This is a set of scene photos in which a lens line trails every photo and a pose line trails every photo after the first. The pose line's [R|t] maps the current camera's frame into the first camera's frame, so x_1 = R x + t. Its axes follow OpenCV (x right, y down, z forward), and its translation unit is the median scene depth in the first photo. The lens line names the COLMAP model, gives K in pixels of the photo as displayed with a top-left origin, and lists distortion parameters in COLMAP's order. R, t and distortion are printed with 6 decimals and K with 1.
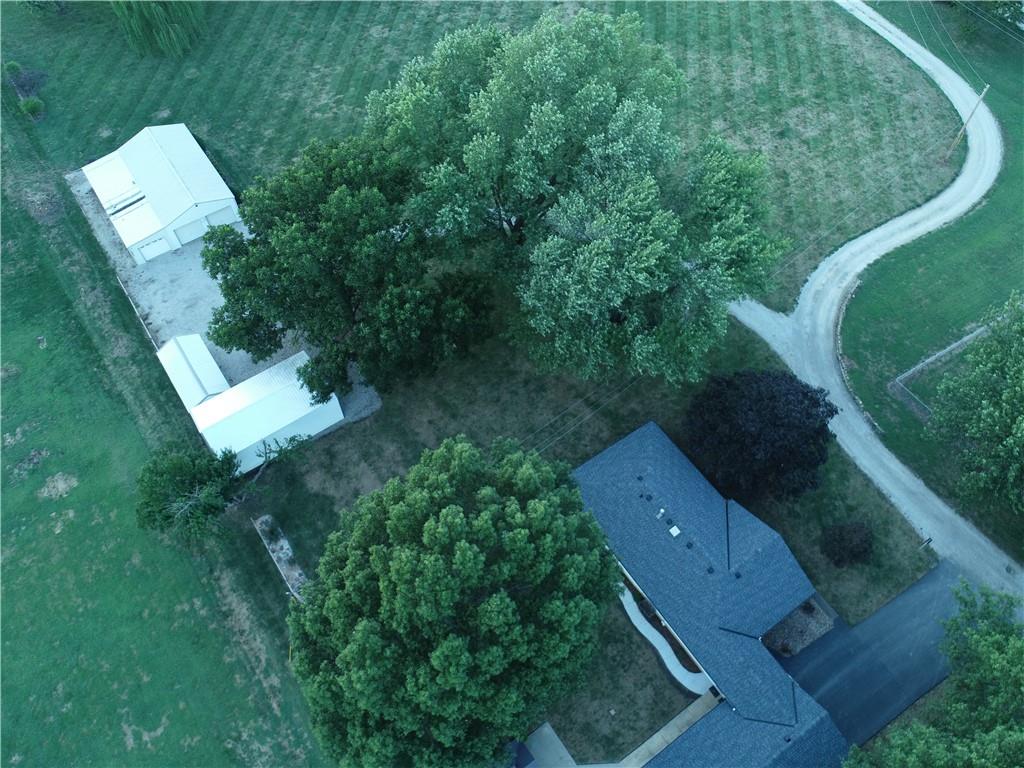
lens RADIAL K [[774.7, 0, 513.9], [0, 774.7, 383.6], [0, 0, 1]] dist [-0.000022, -0.001022]
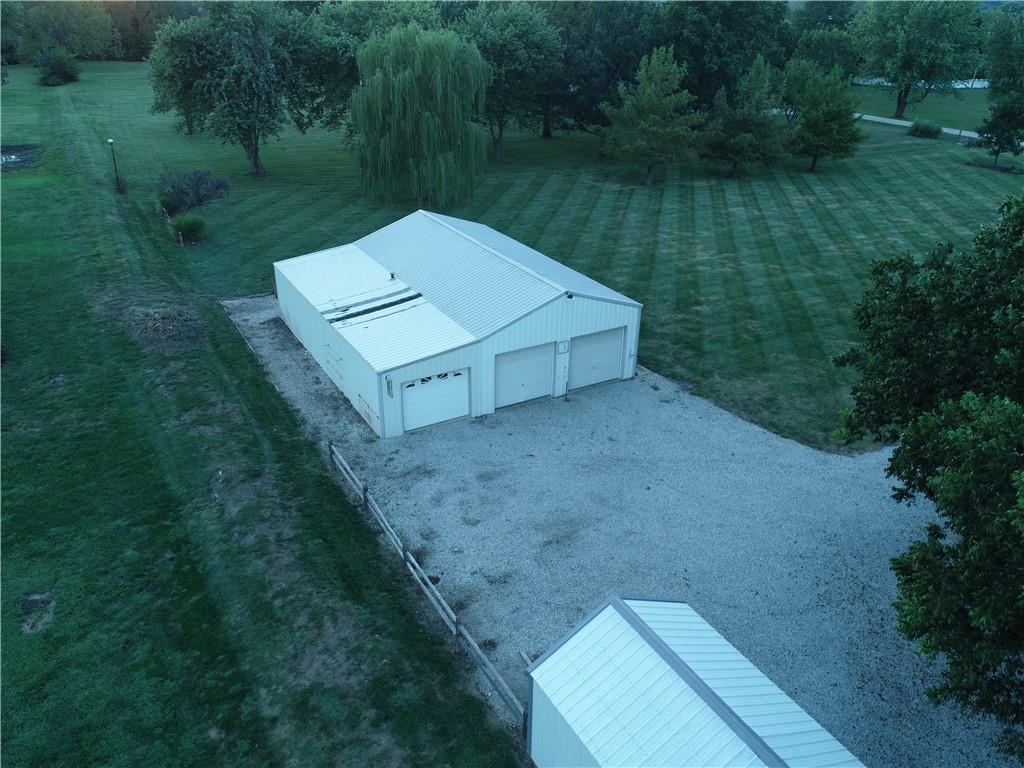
lens RADIAL K [[774.7, 0, 513.9], [0, 774.7, 382.3], [0, 0, 1]] dist [-0.000022, -0.001022]
pose [[0.996476, 0.053219, -0.064837, -0.471263], [-0.079138, 0.852716, -0.516345, 0.004500], [0.027808, 0.519656, 0.853923, 0.801014]]
